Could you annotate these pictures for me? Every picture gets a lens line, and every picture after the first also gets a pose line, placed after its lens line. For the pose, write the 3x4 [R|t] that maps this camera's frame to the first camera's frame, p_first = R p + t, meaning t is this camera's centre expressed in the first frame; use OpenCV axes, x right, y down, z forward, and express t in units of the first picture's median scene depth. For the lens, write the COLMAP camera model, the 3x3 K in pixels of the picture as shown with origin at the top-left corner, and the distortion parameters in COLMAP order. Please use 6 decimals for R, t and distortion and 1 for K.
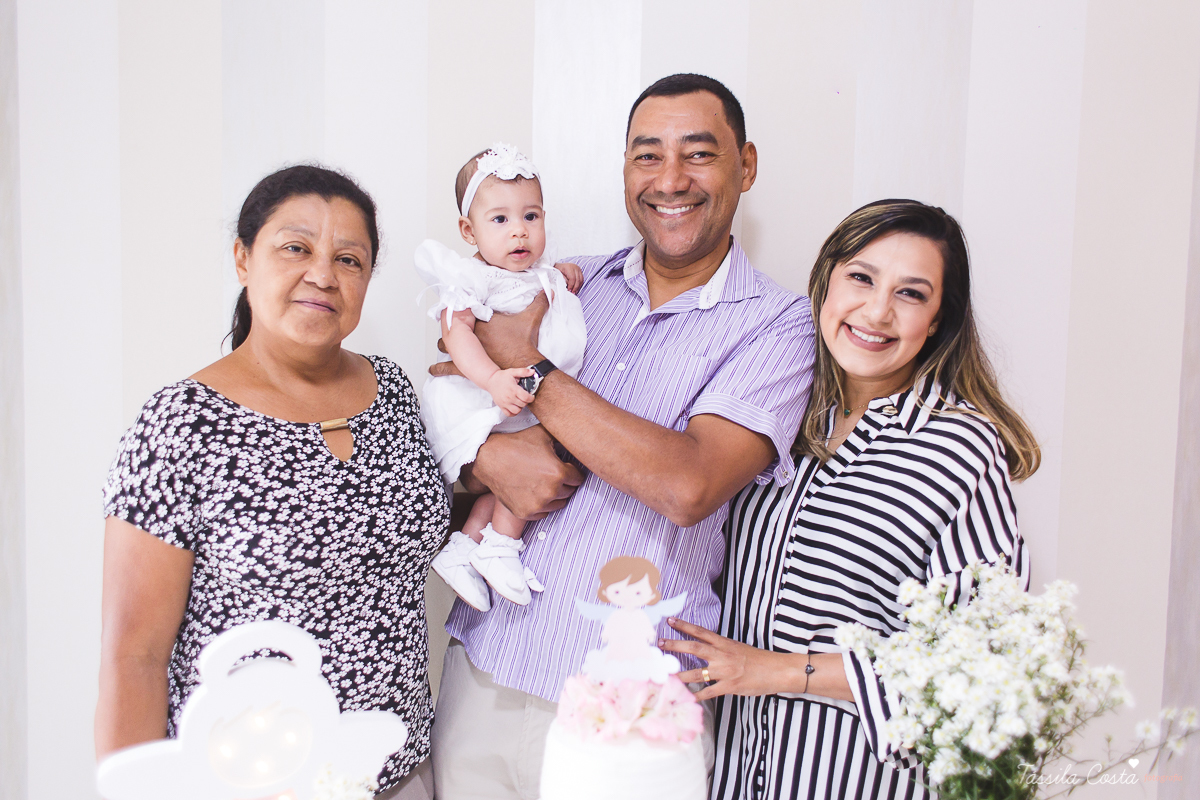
lens RADIAL K [[963.6, 0, 603.9], [0, 963.6, 397.8], [0, 0, 1]] dist [0.016064, -0.007575]
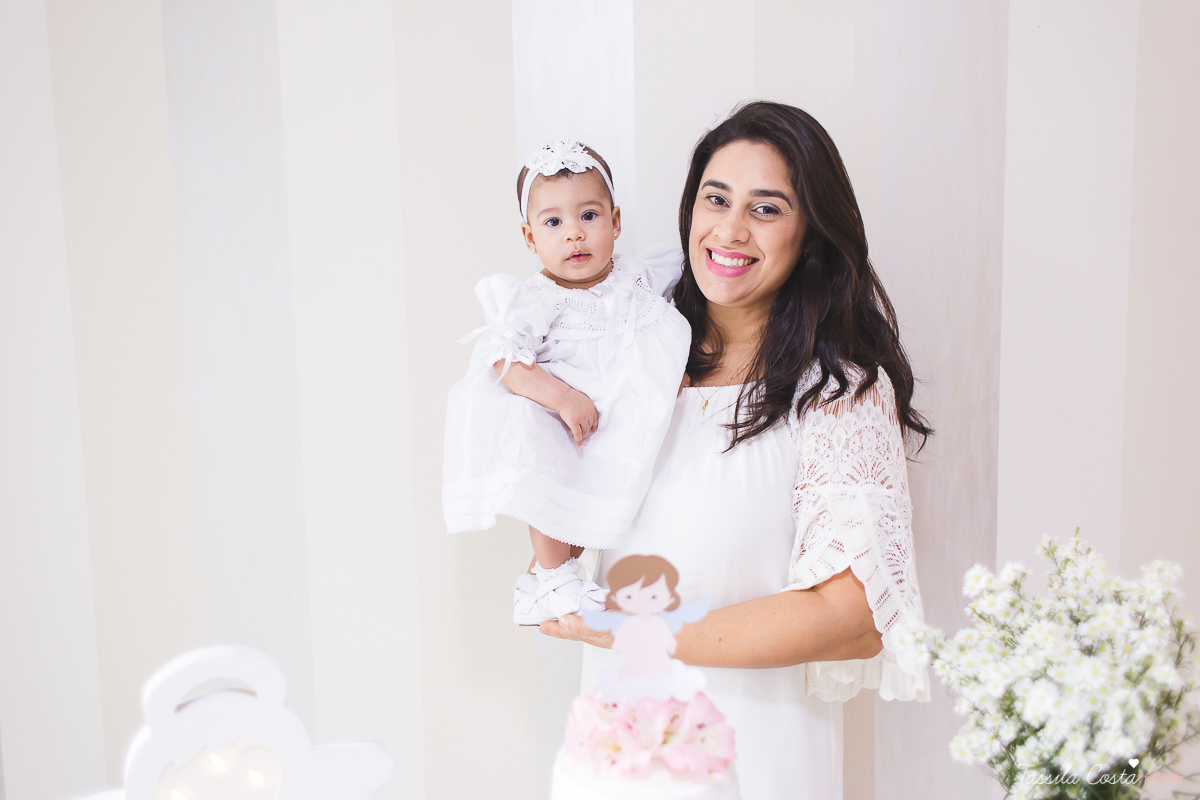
lens RADIAL K [[963.6, 0, 601.3], [0, 963.6, 397.0], [0, 0, 1]] dist [0.016064, -0.007575]
pose [[0.998897, -0.044207, -0.015832, 0.010945], [0.044813, 0.998185, 0.040232, -0.007418], [0.014024, -0.040897, 0.999065, 0.170140]]
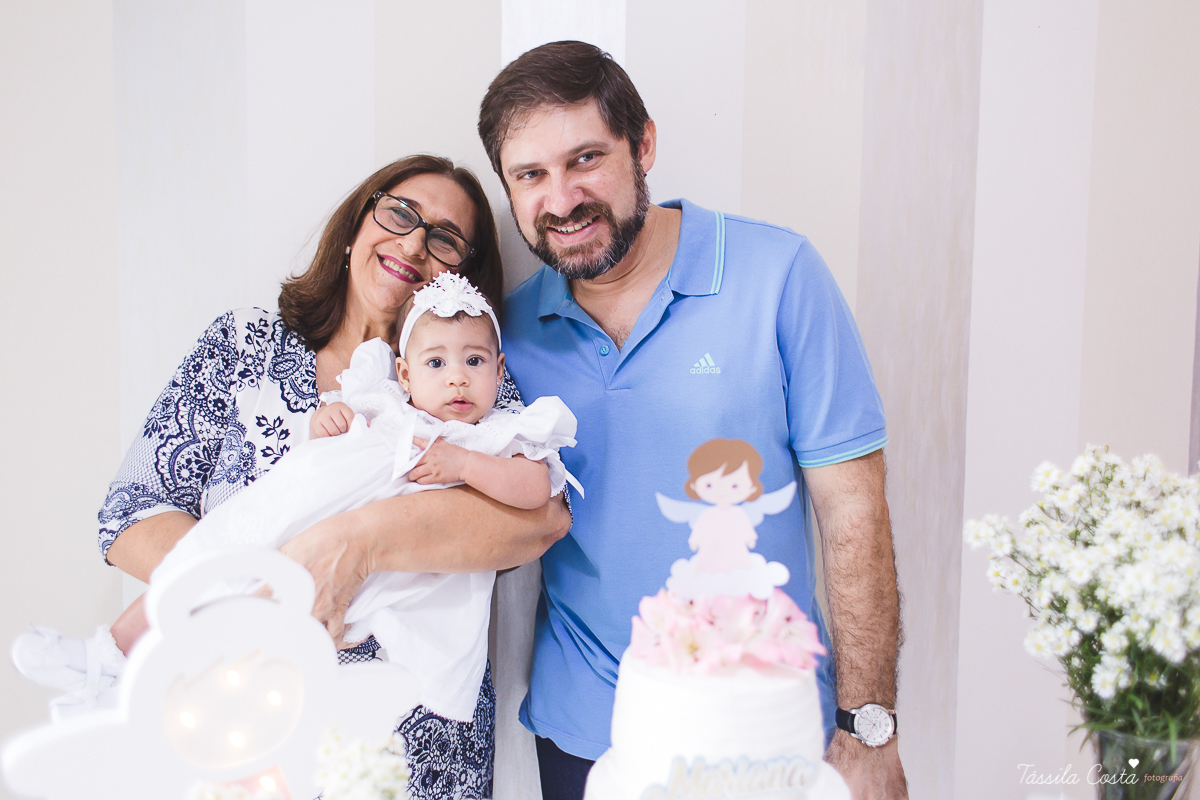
lens RADIAL K [[963.6, 0, 597.1], [0, 963.6, 406.8], [0, 0, 1]] dist [0.016064, -0.007575]
pose [[0.989811, -0.017786, 0.141270, -0.189750], [0.017327, 0.999840, 0.004473, 0.135328], [-0.141327, -0.001980, 0.989961, 0.241038]]
